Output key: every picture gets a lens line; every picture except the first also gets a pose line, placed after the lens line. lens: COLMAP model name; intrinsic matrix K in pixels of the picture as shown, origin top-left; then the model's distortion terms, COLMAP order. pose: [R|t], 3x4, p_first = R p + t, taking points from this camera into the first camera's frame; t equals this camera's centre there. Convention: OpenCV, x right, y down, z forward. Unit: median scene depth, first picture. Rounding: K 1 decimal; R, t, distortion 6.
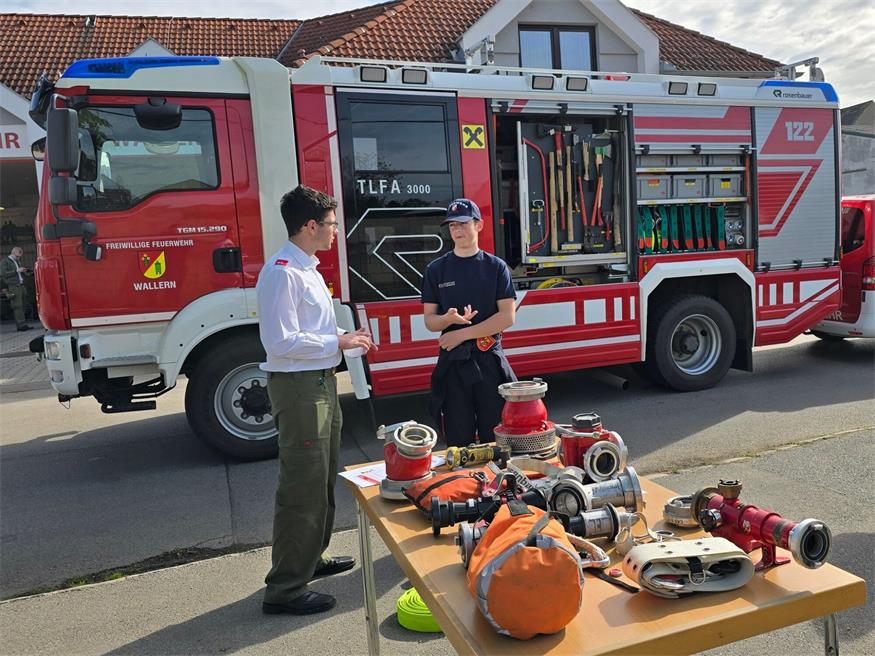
lens RADIAL K [[776.6, 0, 437.5], [0, 776.6, 328.0], [0, 0, 1]] dist [-0.012581, -0.004079]
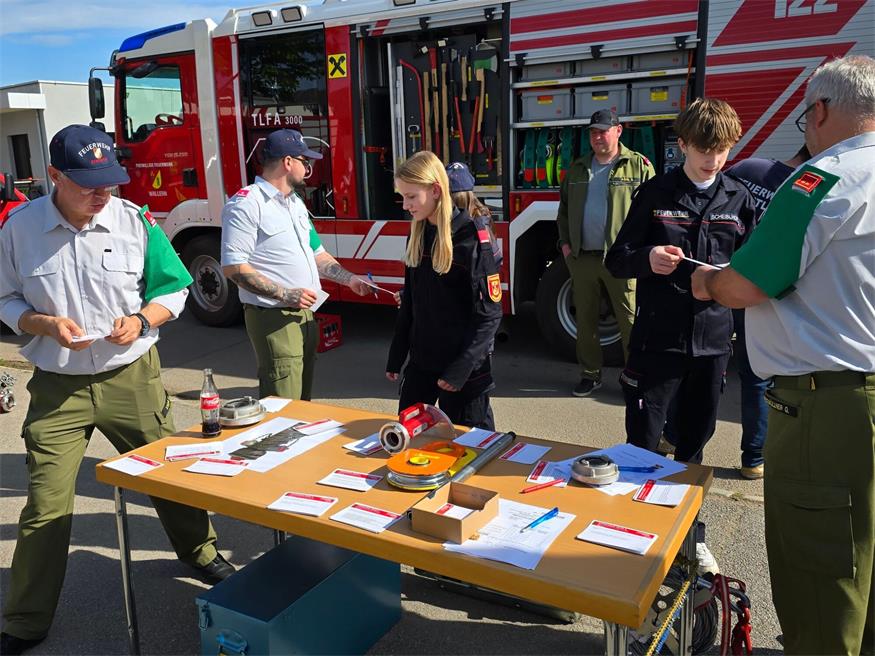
lens RADIAL K [[776.6, 0, 437.5], [0, 776.6, 328.0], [0, 0, 1]] dist [-0.012581, -0.004079]
pose [[0.596344, 0.199862, -0.777451, 1.008242], [-0.081320, 0.978568, 0.189187, -0.112351], [0.798599, -0.049598, 0.599816, 0.475141]]
